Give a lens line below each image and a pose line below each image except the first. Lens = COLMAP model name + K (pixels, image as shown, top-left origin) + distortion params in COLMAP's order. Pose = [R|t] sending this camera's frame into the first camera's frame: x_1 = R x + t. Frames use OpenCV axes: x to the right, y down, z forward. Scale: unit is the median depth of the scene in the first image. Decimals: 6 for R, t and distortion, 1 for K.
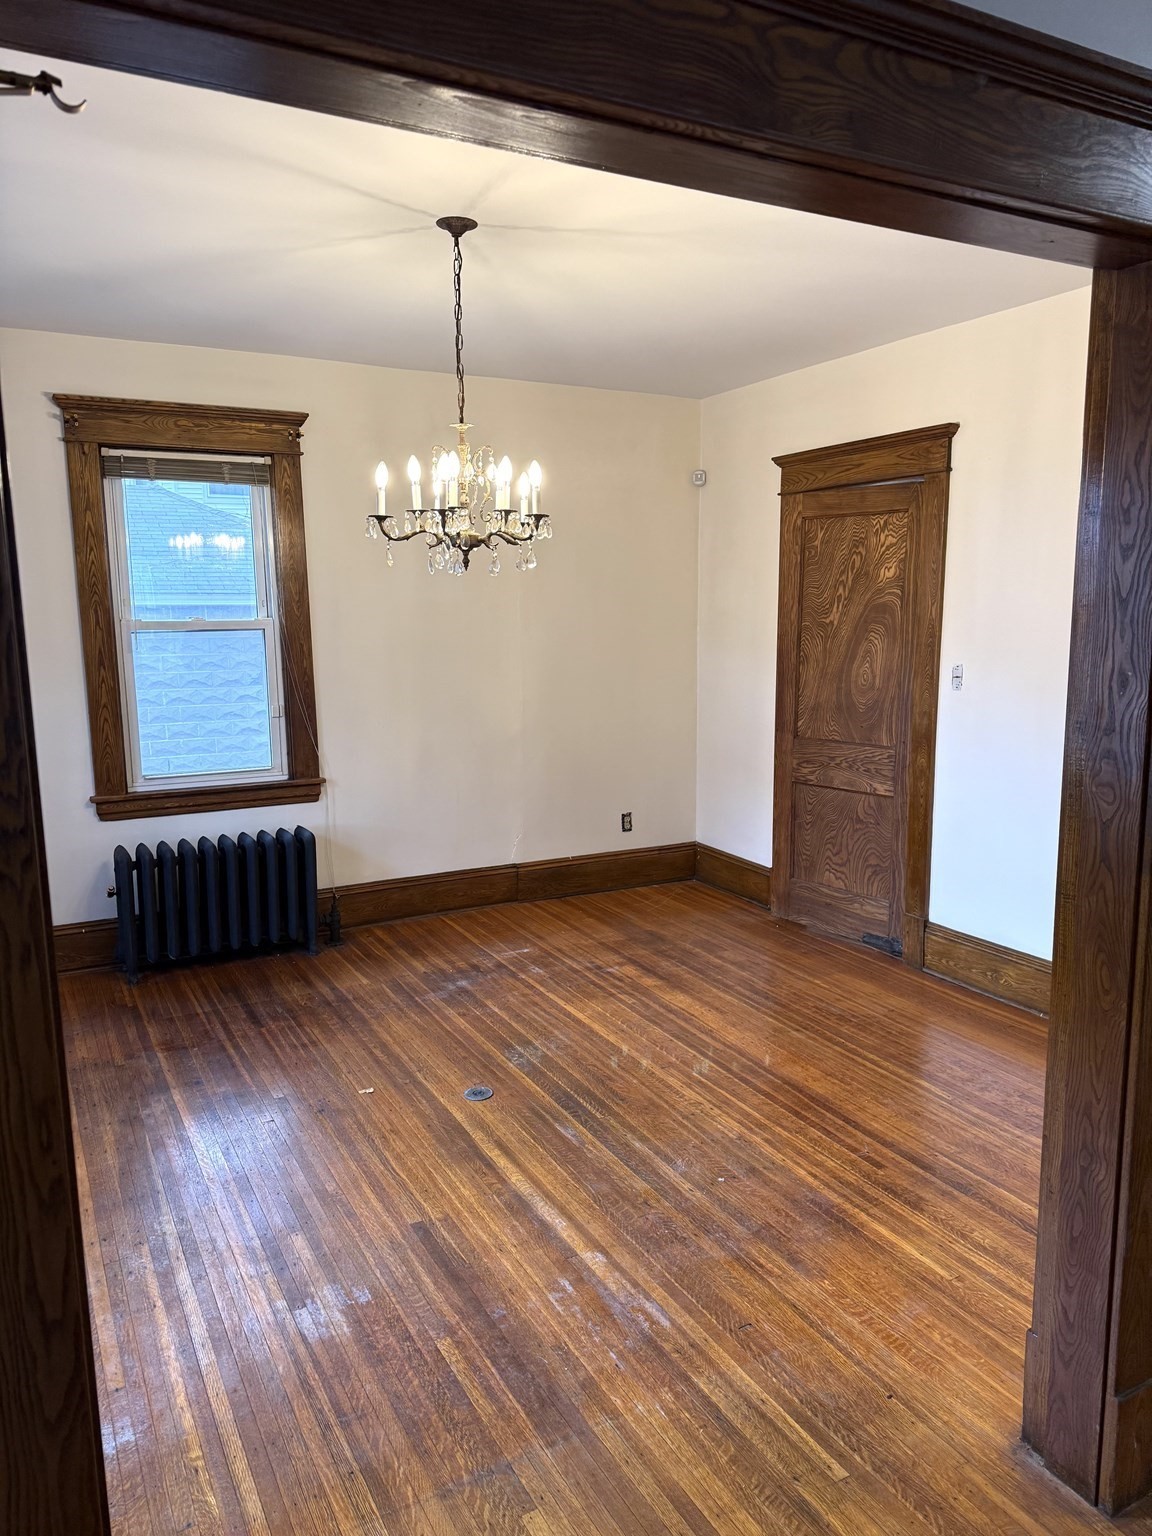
lens RADIAL K [[1078.9, 0, 573.6], [0, 1078.9, 778.1], [0, 0, 1]] dist [0.032638, -0.035524]
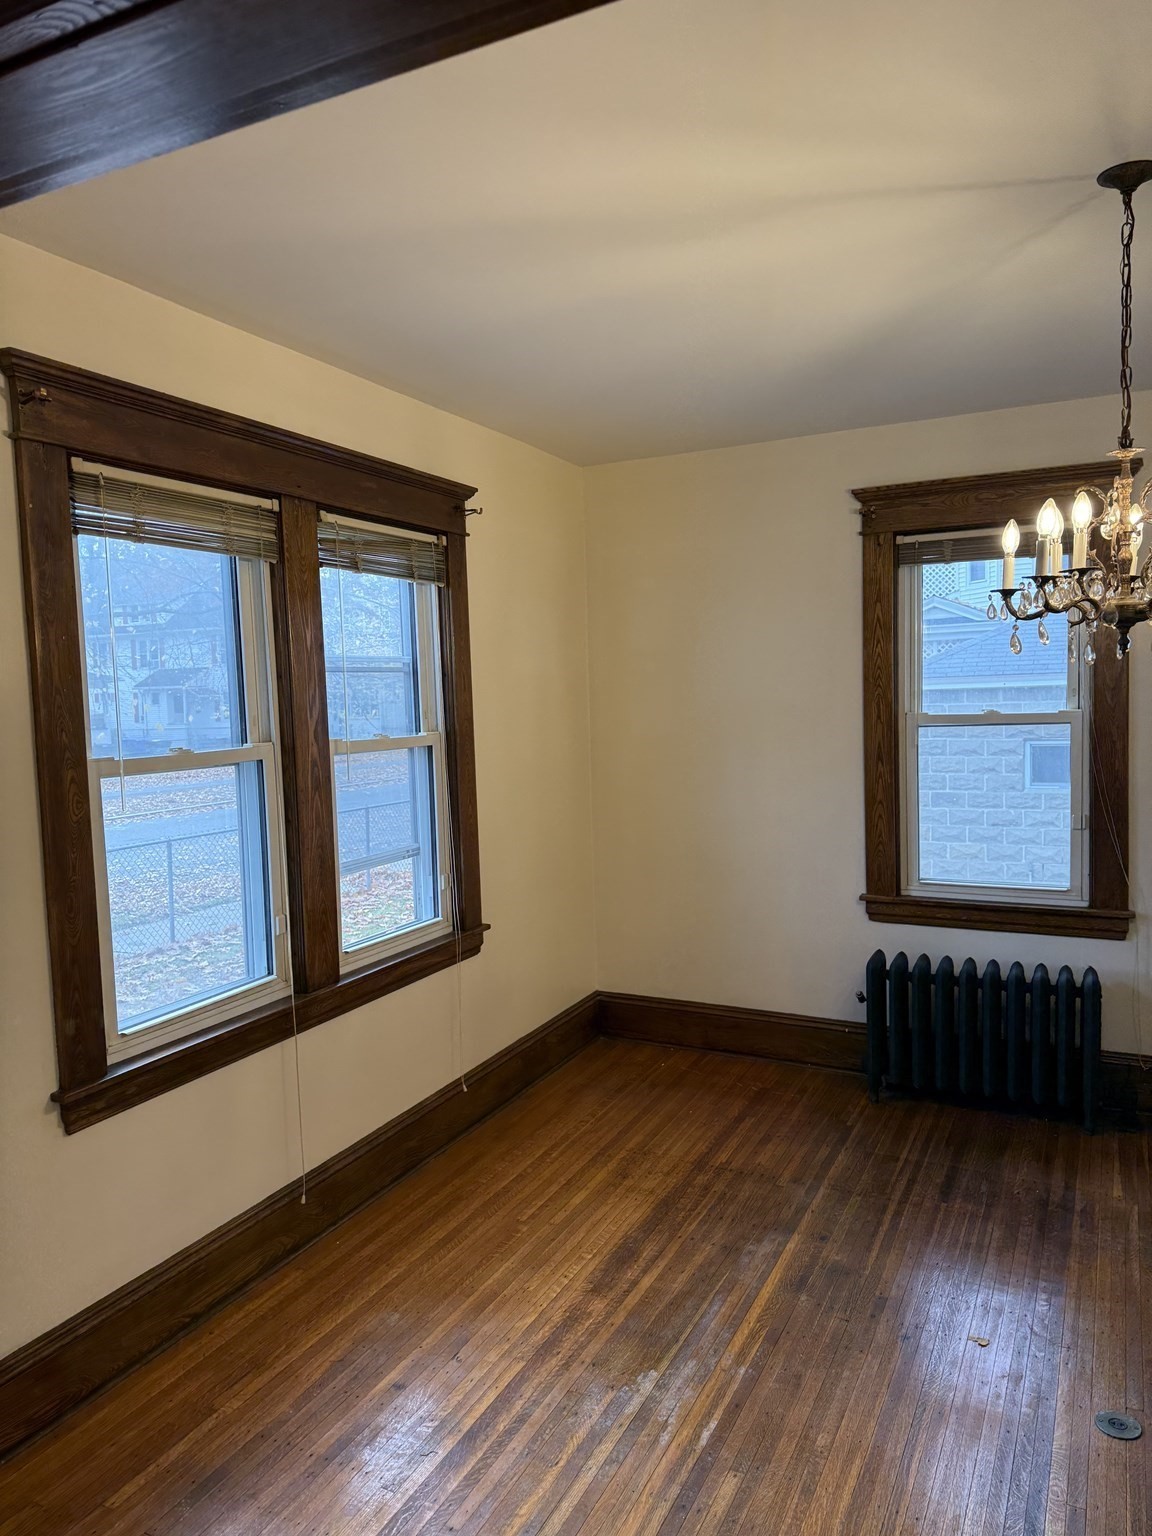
lens RADIAL K [[1078.9, 0, 573.8], [0, 1078.9, 768.1], [0, 0, 1]] dist [0.032638, -0.035524]
pose [[0.572474, 0.049627, -0.818420, 0.197078], [-0.111659, 0.993586, -0.017856, -0.049975], [0.812285, 0.101606, 0.574343, 0.233461]]
